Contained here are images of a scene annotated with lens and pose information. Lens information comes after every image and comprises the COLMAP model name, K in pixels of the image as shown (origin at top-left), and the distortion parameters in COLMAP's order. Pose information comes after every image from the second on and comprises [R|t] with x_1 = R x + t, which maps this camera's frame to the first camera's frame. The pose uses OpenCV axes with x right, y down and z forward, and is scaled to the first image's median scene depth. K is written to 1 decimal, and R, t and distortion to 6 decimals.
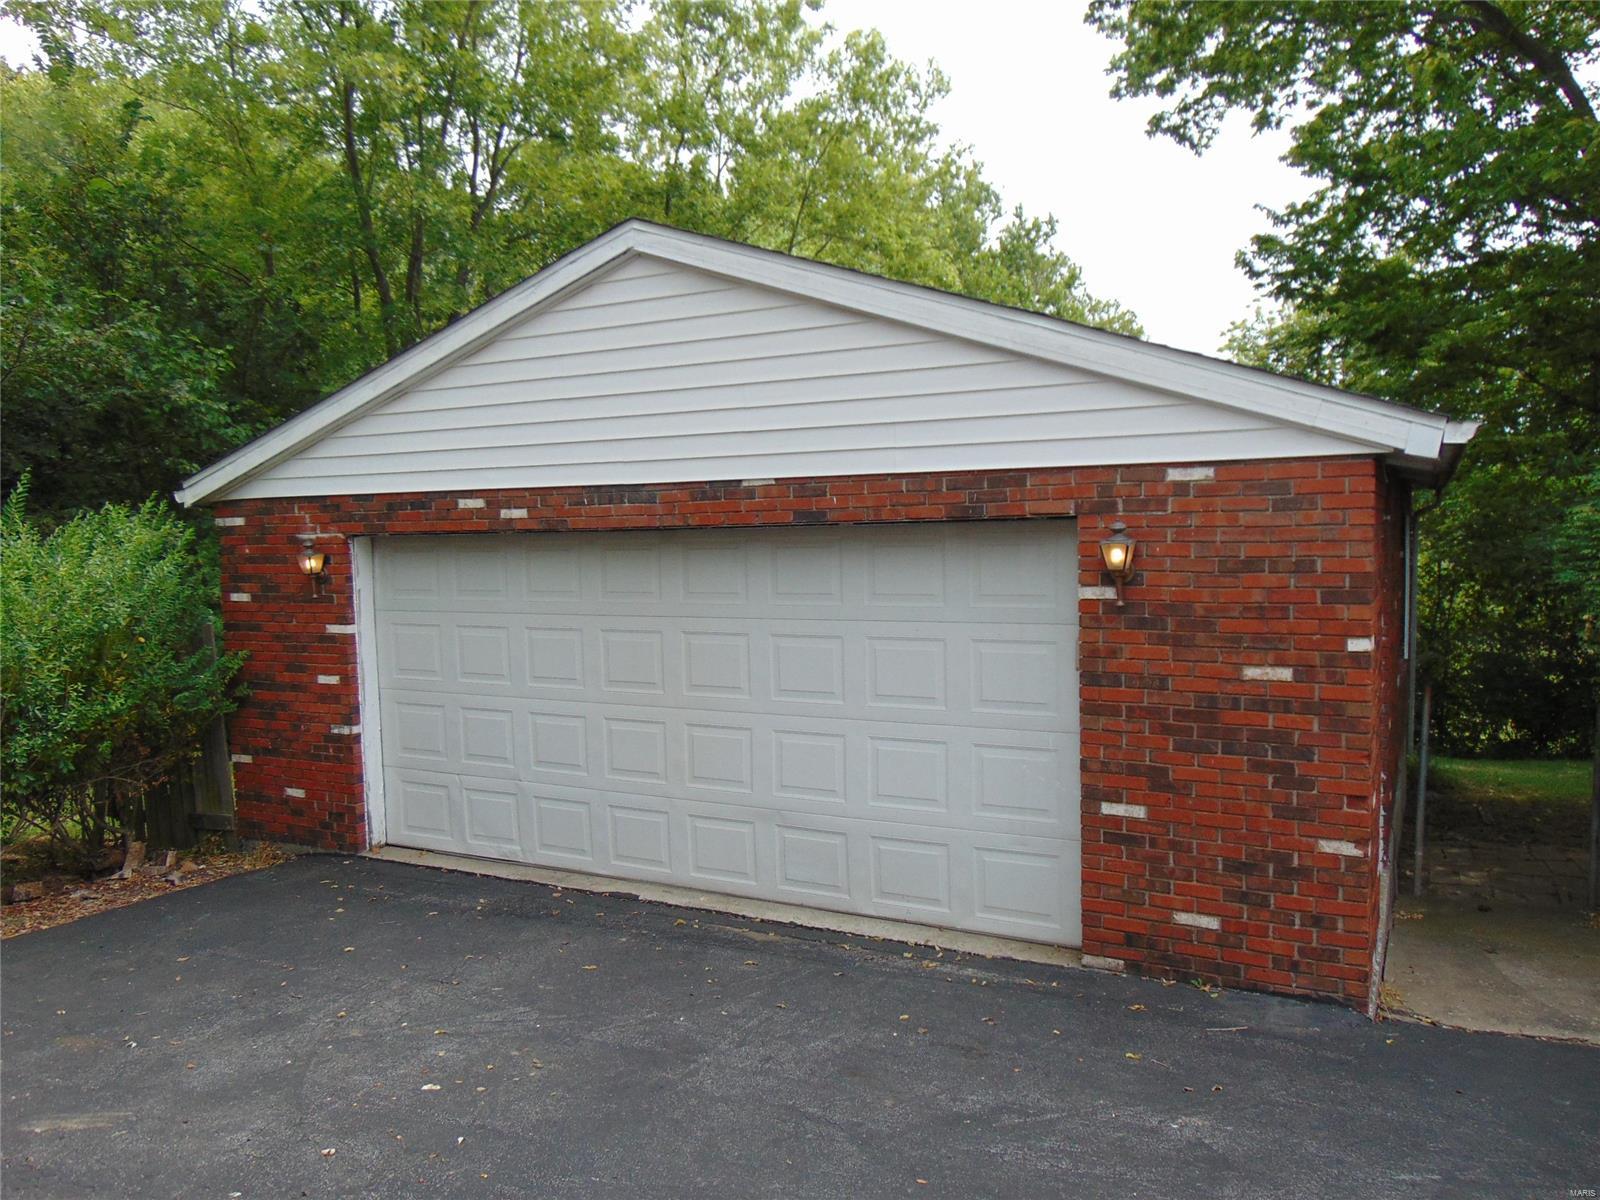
lens RADIAL K [[1193.3, 0, 795.2], [0, 1193.3, 594.5], [0, 0, 1]] dist [-0.042417, 0.076947]
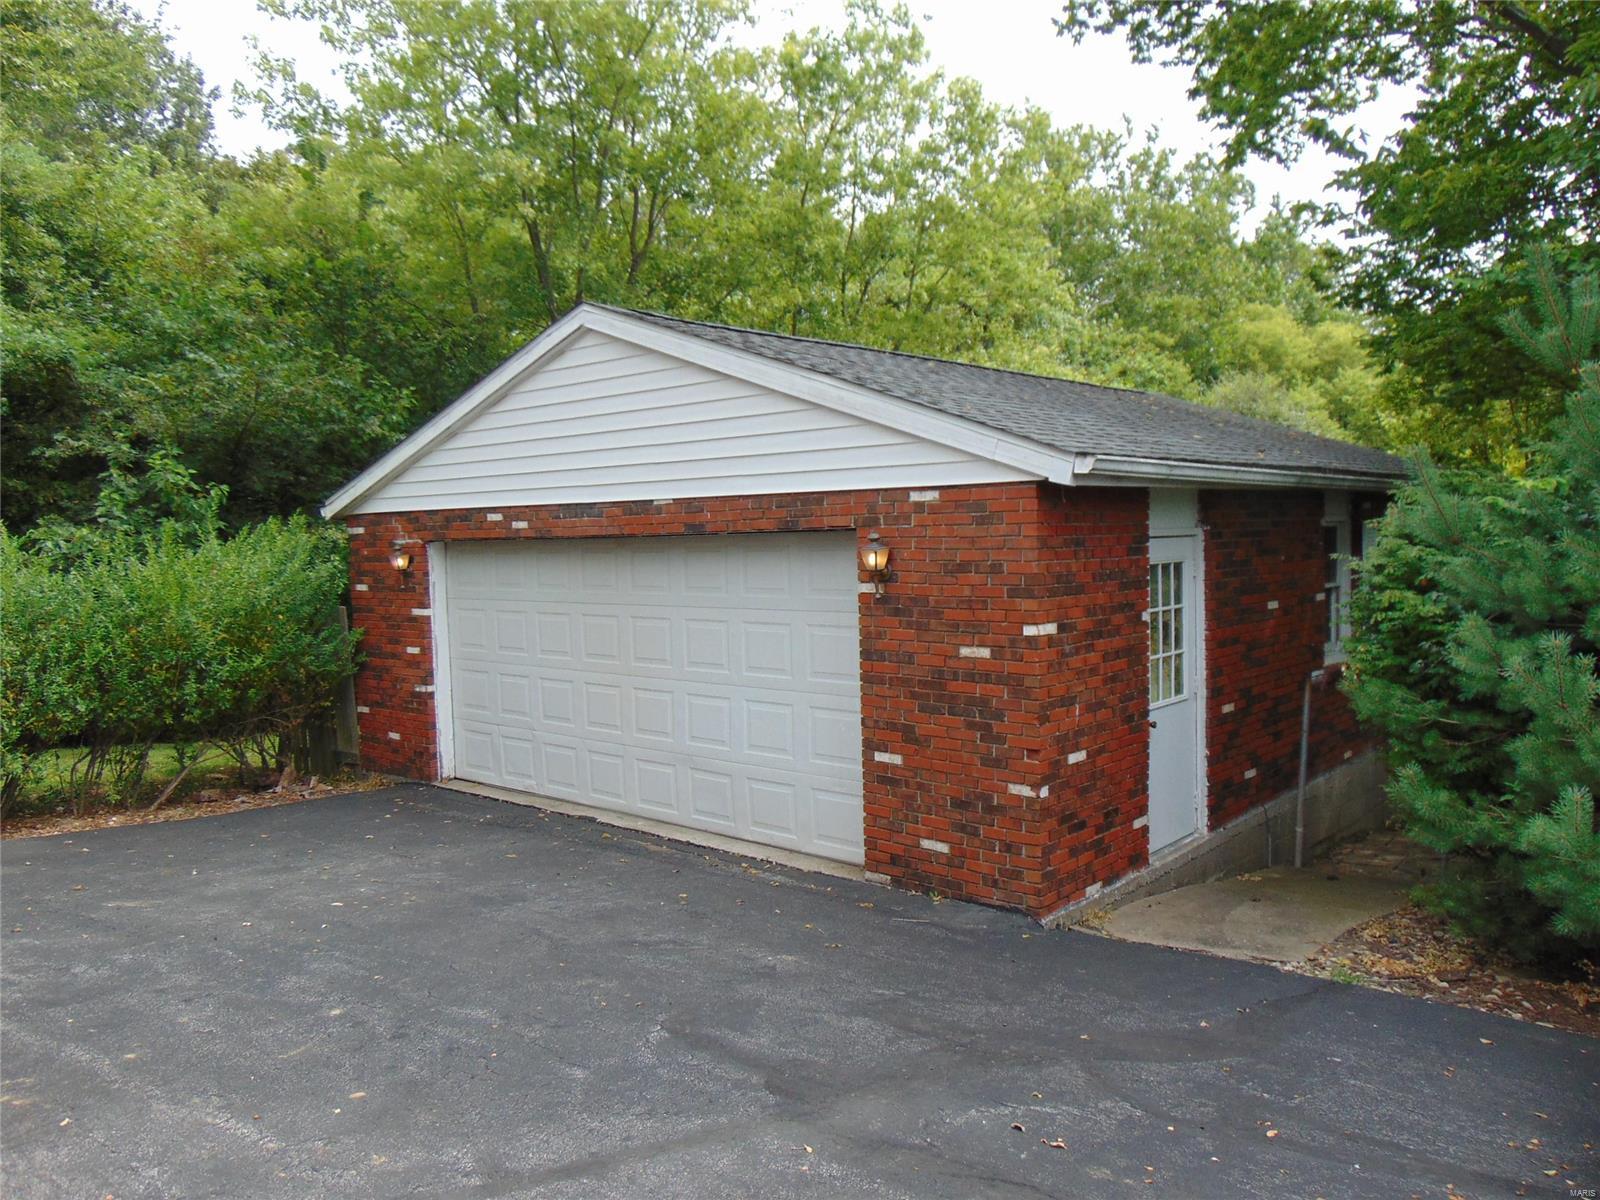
lens RADIAL K [[1193.3, 0, 798.3], [0, 1193.3, 595.9], [0, 0, 1]] dist [-0.042417, 0.076947]
pose [[0.972518, 0.011777, -0.232531, 0.409109], [-0.011729, 0.999930, 0.001591, 0.005153], [0.232533, 0.001180, 0.972588, -0.231624]]
